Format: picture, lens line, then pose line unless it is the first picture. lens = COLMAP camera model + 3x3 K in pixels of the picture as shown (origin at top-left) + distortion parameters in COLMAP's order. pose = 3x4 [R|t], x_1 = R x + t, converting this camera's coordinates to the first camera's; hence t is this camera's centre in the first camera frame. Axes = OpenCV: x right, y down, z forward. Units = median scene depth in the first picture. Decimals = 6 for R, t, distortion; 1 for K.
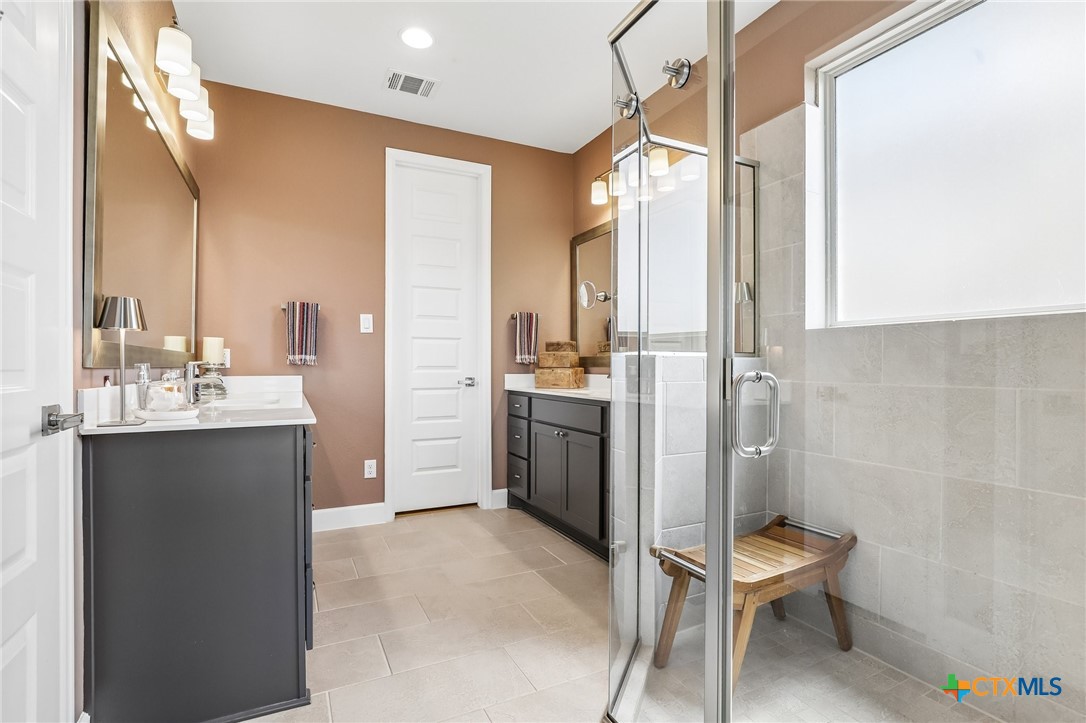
lens RADIAL K [[512.4, 0, 549.3], [0, 512.4, 360.6], [0, 0, 1]] dist [-0.013442, -0.000587]
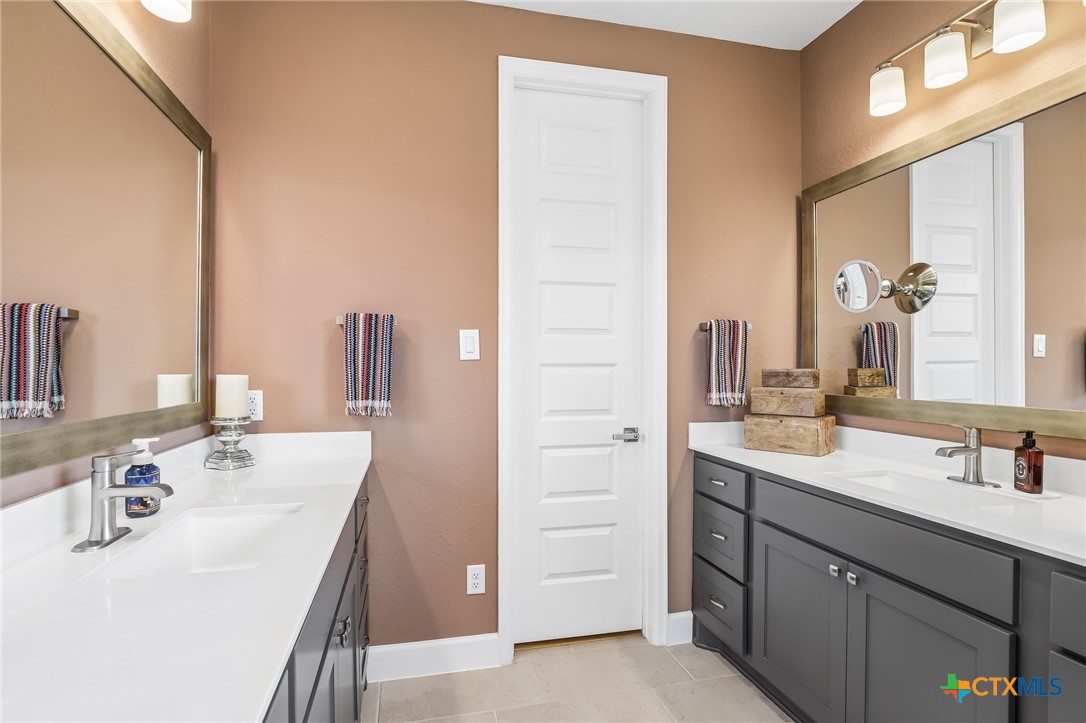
lens RADIAL K [[512.4, 0, 537.7], [0, 512.4, 355.4], [0, 0, 1]] dist [-0.013442, -0.000587]
pose [[0.972655, -0.004440, -0.232211, -0.124176], [0.002459, 0.999958, -0.008818, -0.049926], [0.232240, 0.008006, 0.972626, 0.387878]]
